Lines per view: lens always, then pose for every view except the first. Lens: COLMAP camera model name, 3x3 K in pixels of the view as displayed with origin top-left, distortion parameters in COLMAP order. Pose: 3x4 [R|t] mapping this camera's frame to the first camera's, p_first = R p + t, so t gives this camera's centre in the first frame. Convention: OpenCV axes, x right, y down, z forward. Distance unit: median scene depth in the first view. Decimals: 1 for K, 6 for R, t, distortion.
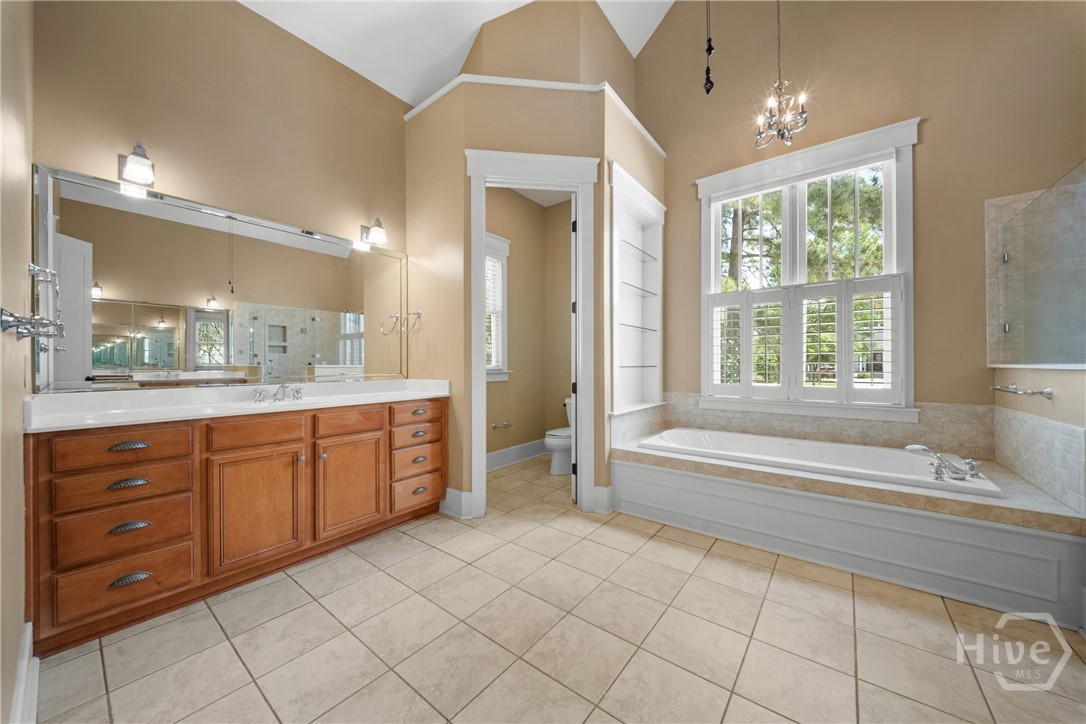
lens RADIAL K [[380.9, 0, 537.1], [0, 380.9, 365.5], [0, 0, 1]] dist [0.000893, -0.001446]
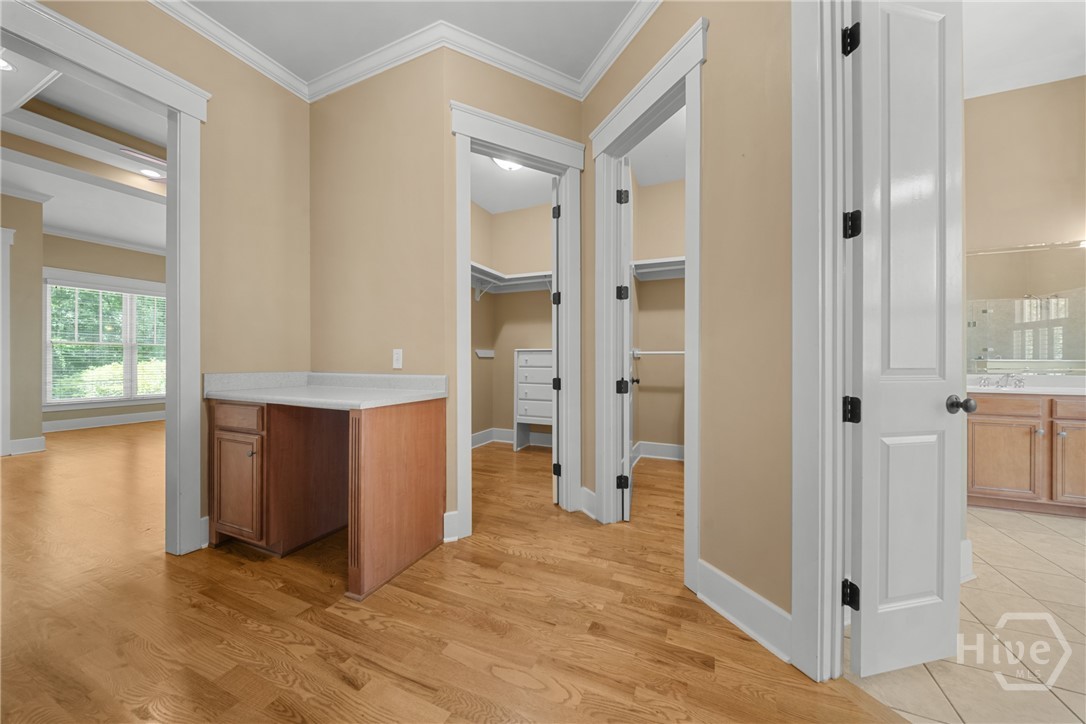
lens RADIAL K [[380.9, 0, 541.0], [0, 380.9, 360.7], [0, 0, 1]] dist [0.000893, -0.001446]
pose [[0.246397, 0.006496, -0.969147, 0.104394], [-0.002224, 0.999979, 0.006137, -0.000421], [0.969166, 0.000644, 0.246406, -0.467084]]
